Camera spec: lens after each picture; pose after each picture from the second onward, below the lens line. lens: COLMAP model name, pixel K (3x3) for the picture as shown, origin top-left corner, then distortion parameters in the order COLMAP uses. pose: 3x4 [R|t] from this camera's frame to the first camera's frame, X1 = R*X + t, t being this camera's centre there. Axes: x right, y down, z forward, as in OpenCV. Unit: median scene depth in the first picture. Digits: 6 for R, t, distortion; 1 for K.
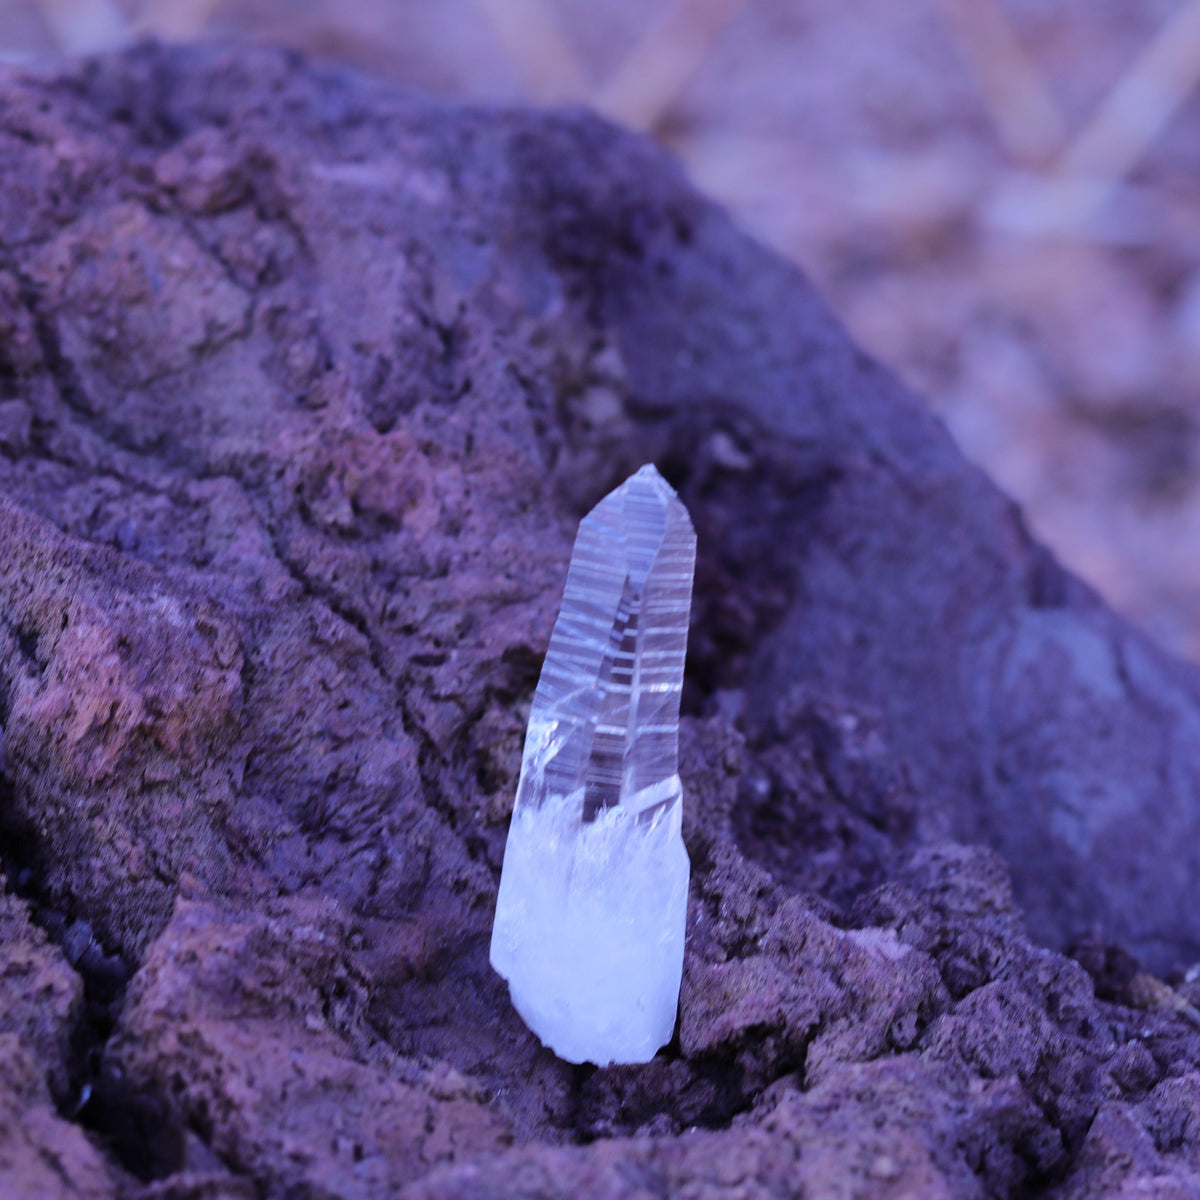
lens RADIAL K [[4781.7, 0, 601.3], [0, 4781.7, 600.3], [0, 0, 1]] dist [-0.153545, 0.000000]
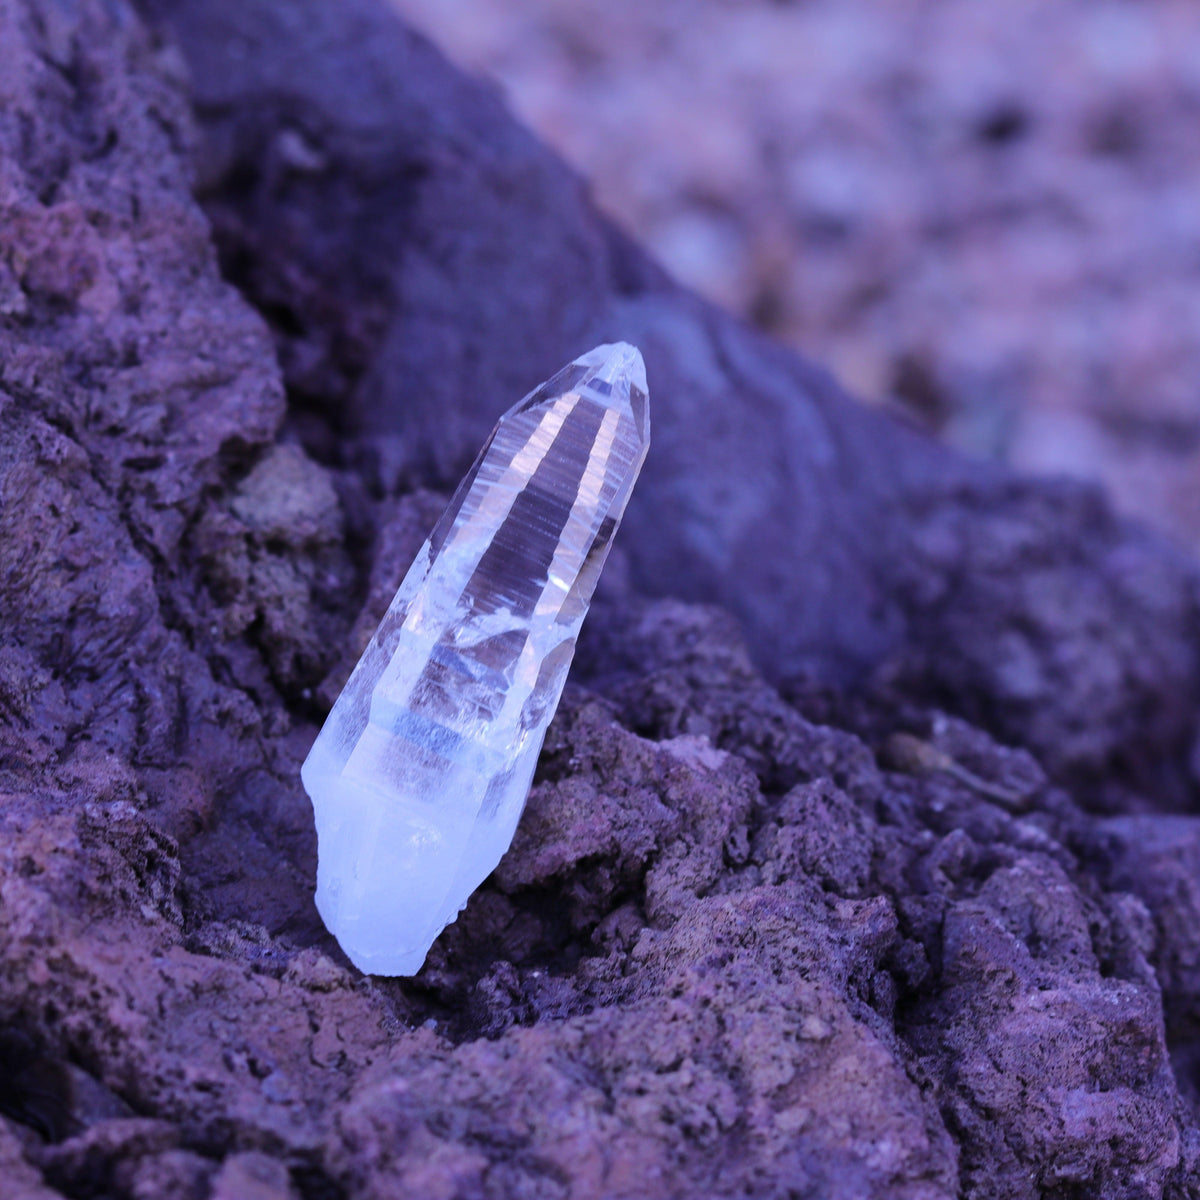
lens RADIAL K [[4781.7, 0, 599.6], [0, 4781.7, 600.3], [0, 0, 1]] dist [-0.153545, 0.000000]
pose [[0.953161, -0.087665, 0.289479, -0.223749], [0.039523, 0.984969, 0.168147, -0.113977], [-0.299869, -0.148830, 0.942299, 0.113148]]
